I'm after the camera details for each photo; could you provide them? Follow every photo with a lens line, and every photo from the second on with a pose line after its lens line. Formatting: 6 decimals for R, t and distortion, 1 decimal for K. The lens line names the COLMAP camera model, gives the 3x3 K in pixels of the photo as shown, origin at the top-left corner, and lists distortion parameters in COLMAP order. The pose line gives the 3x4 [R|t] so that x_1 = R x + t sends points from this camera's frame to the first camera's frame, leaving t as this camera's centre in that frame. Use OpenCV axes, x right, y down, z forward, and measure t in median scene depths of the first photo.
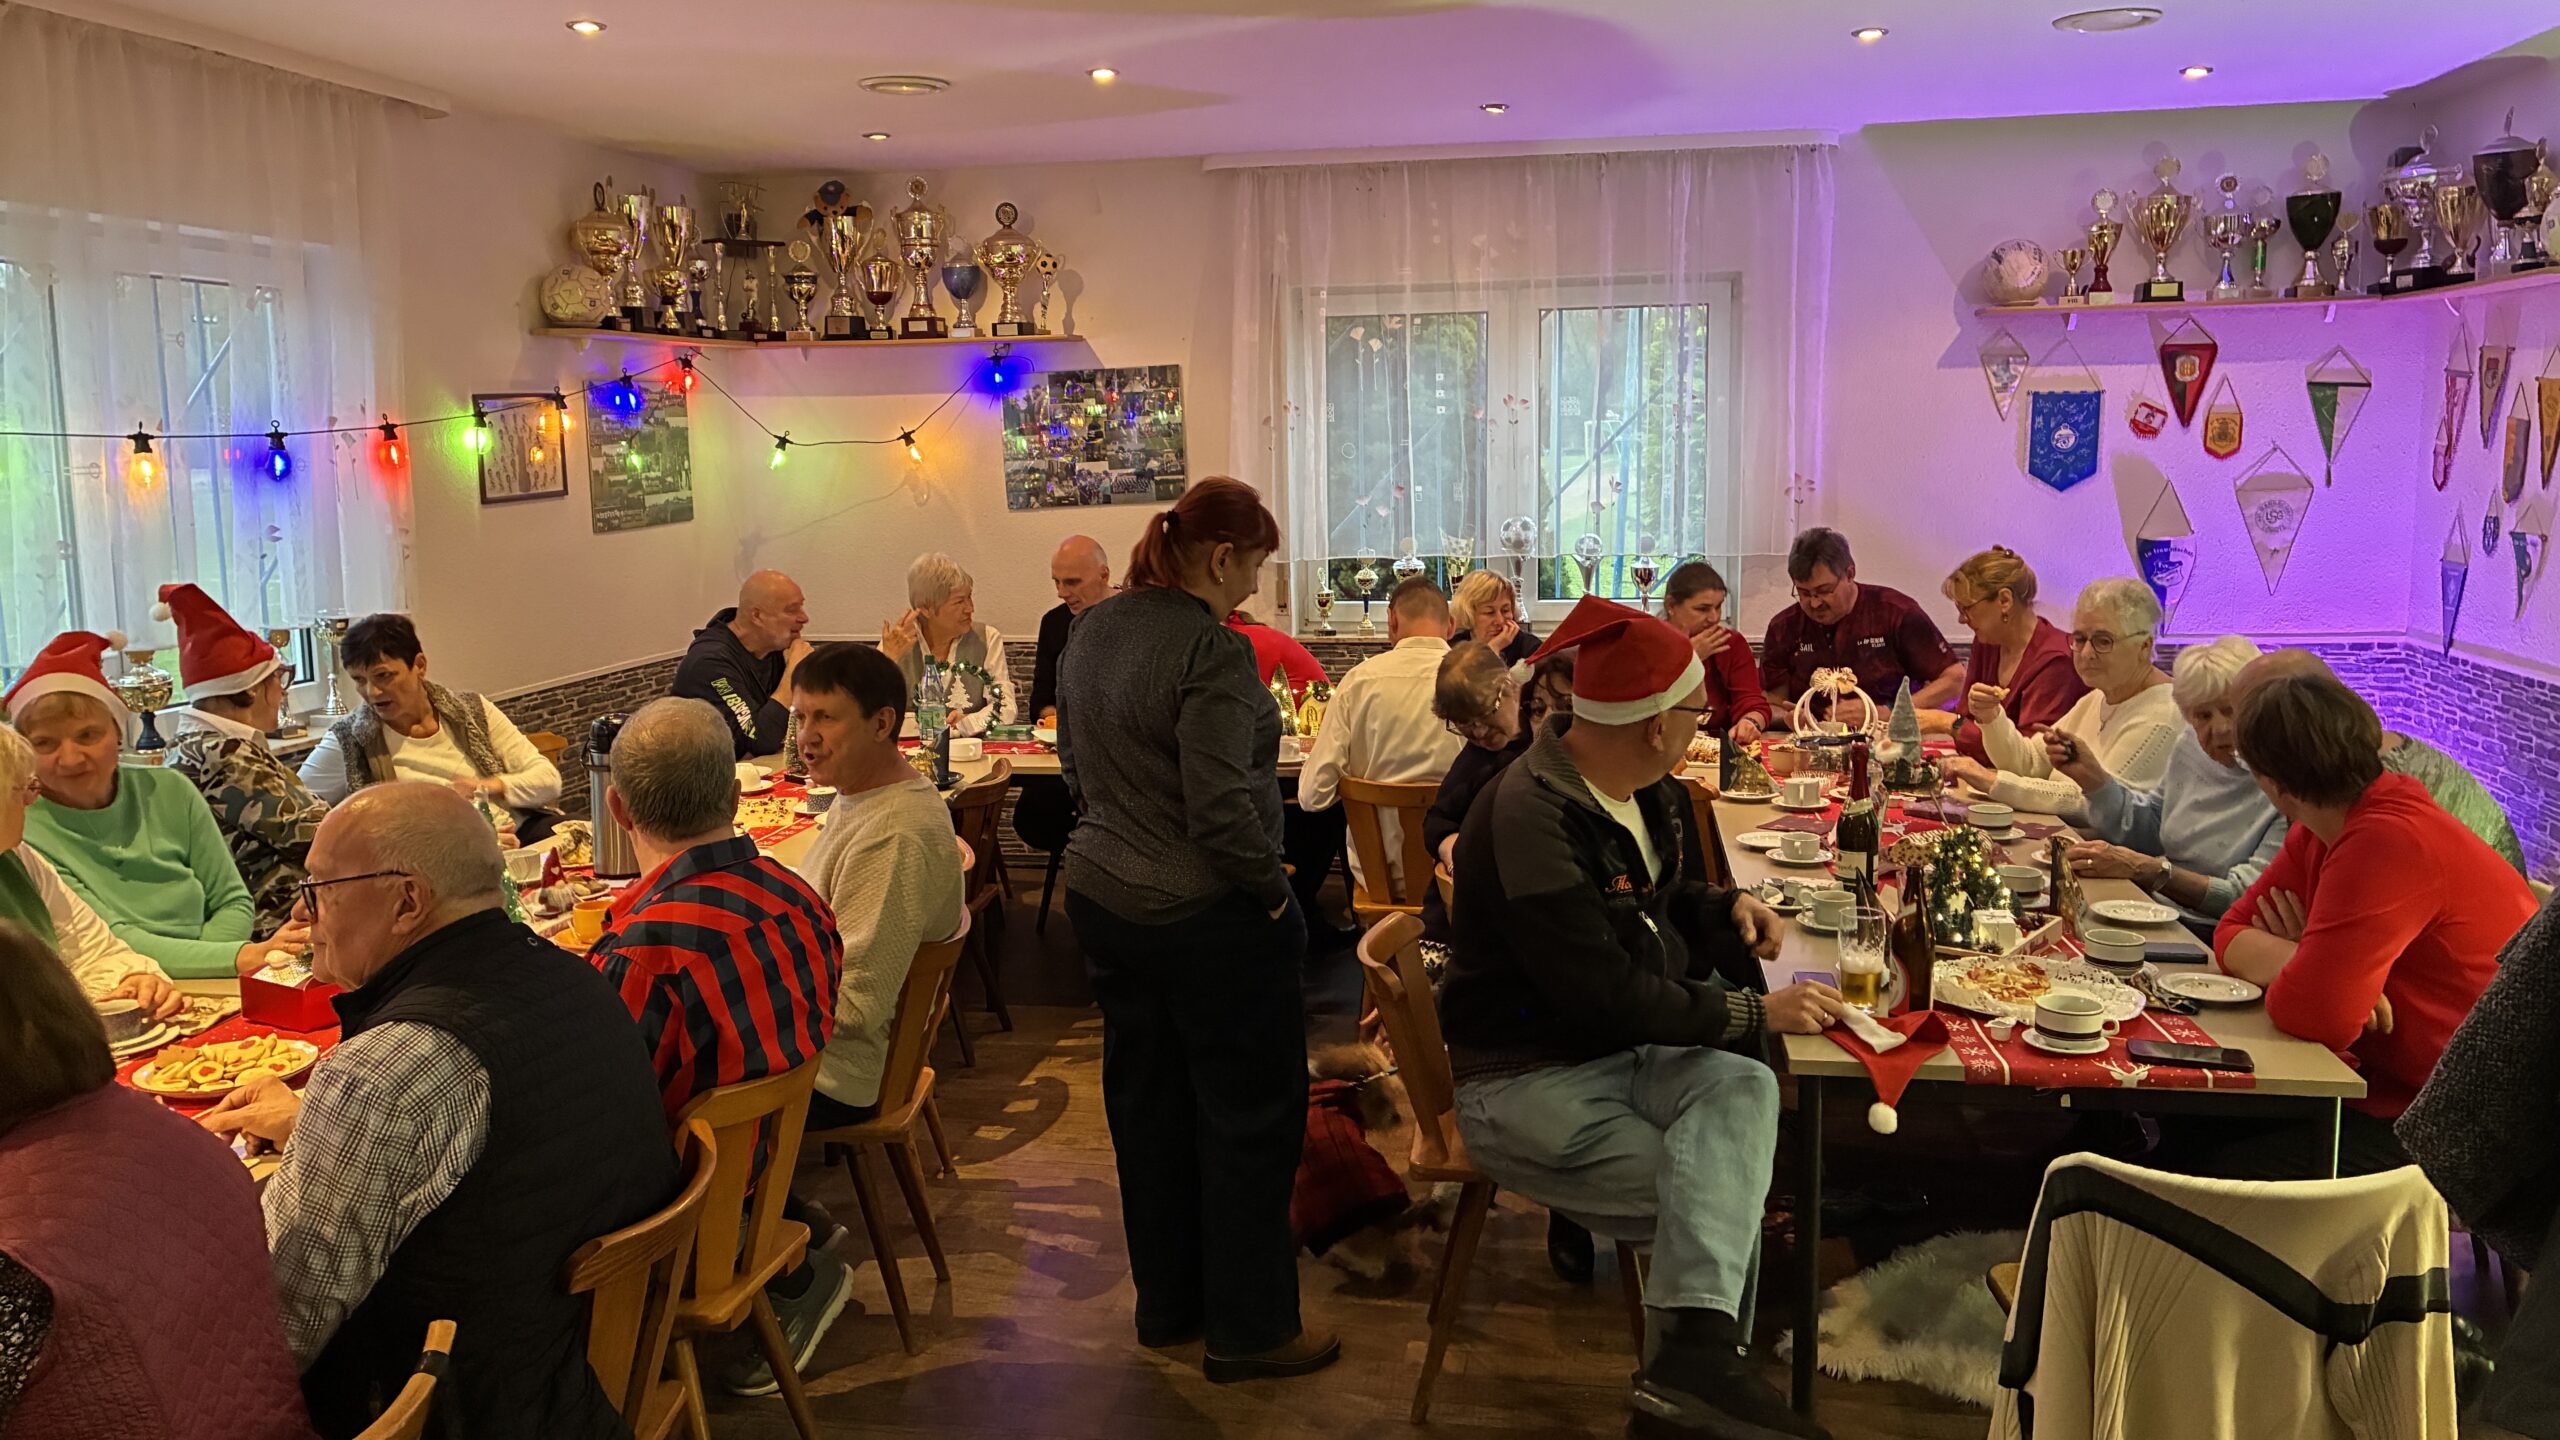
lens RADIAL K [[1933.3, 0, 1264.6], [0, 1933.3, 707.2], [0, 0, 1]] dist [0.053708, -0.045218]
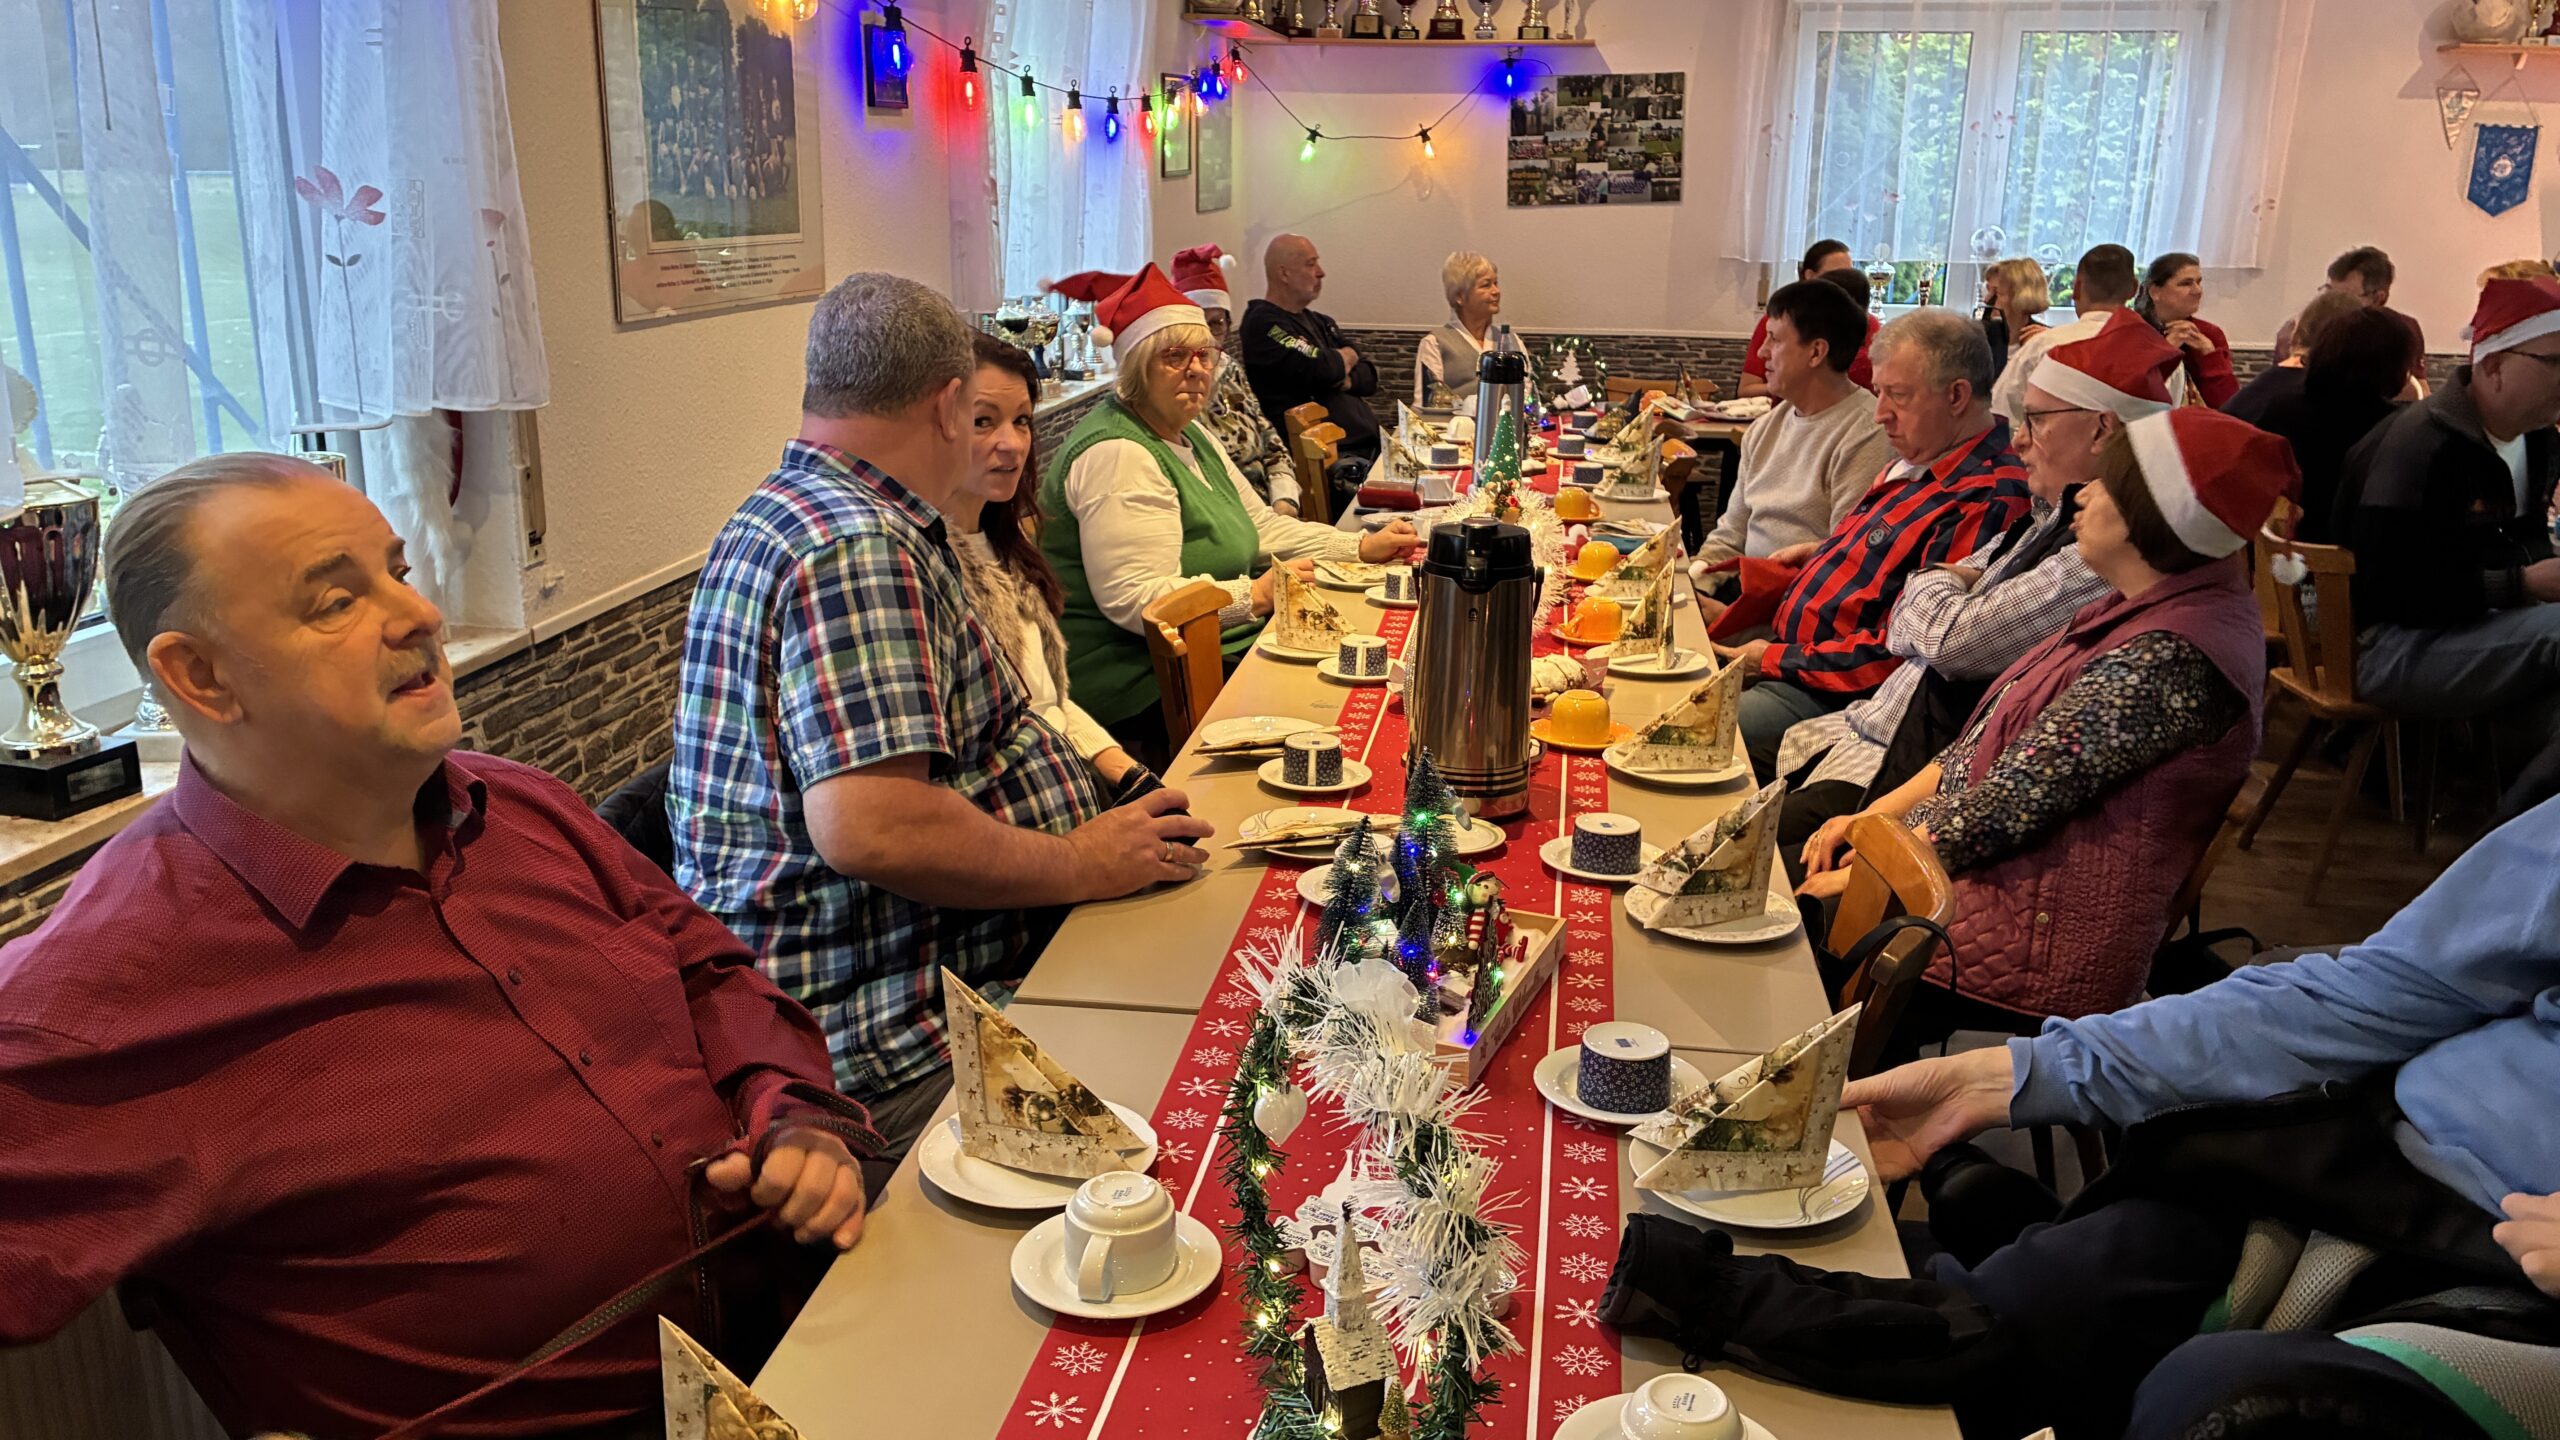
lens RADIAL K [[1924.7, 0, 1290.9], [0, 1924.7, 707.0], [0, 0, 1]] dist [0.011306, -0.007628]
pose [[0.998644, 0.020090, 0.048035, -0.327522], [-0.026028, 0.991641, 0.126375, 0.046083], [-0.045095, -0.127453, 0.990819, -0.103152]]
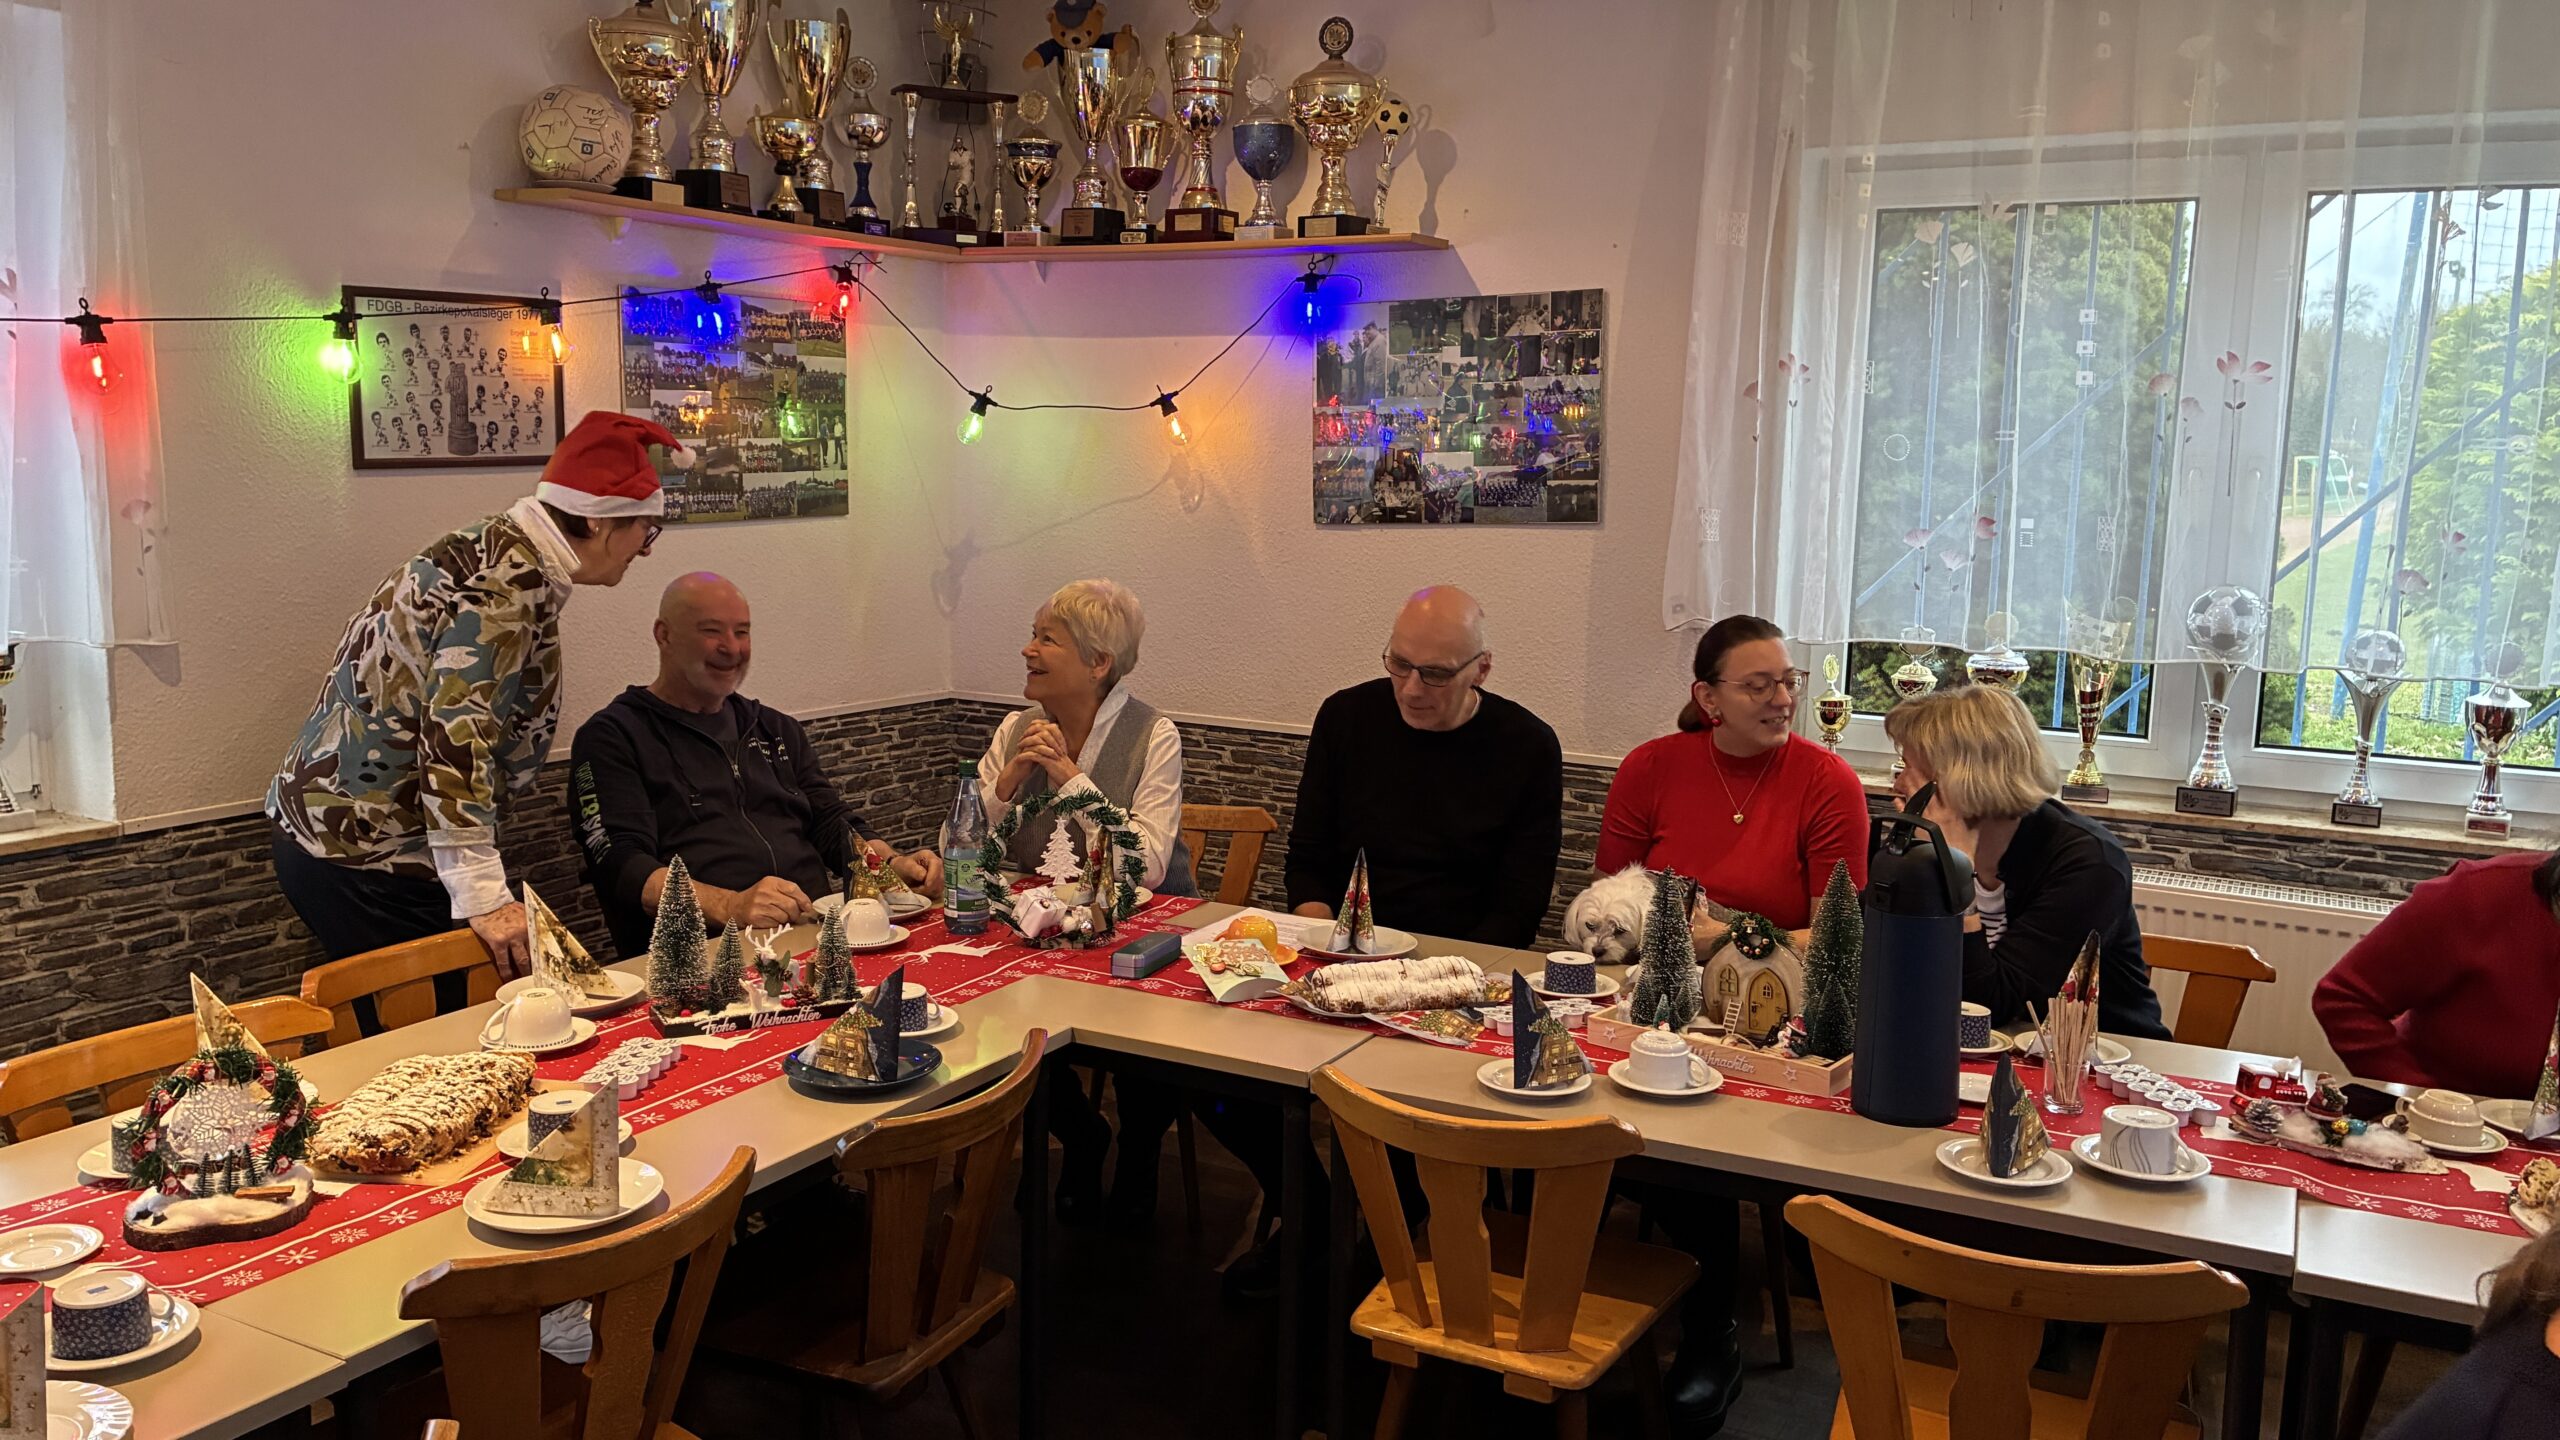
lens RADIAL K [[1940.1, 0, 1265.7], [0, 1940.1, 716.3], [0, 0, 1]] dist [0.032502, -0.007609]
pose [[0.949082, 0.083307, -0.303814, 0.050698], [-0.084250, 0.996394, 0.010029, -0.049960], [0.303554, 0.016078, 0.952678, 0.443680]]
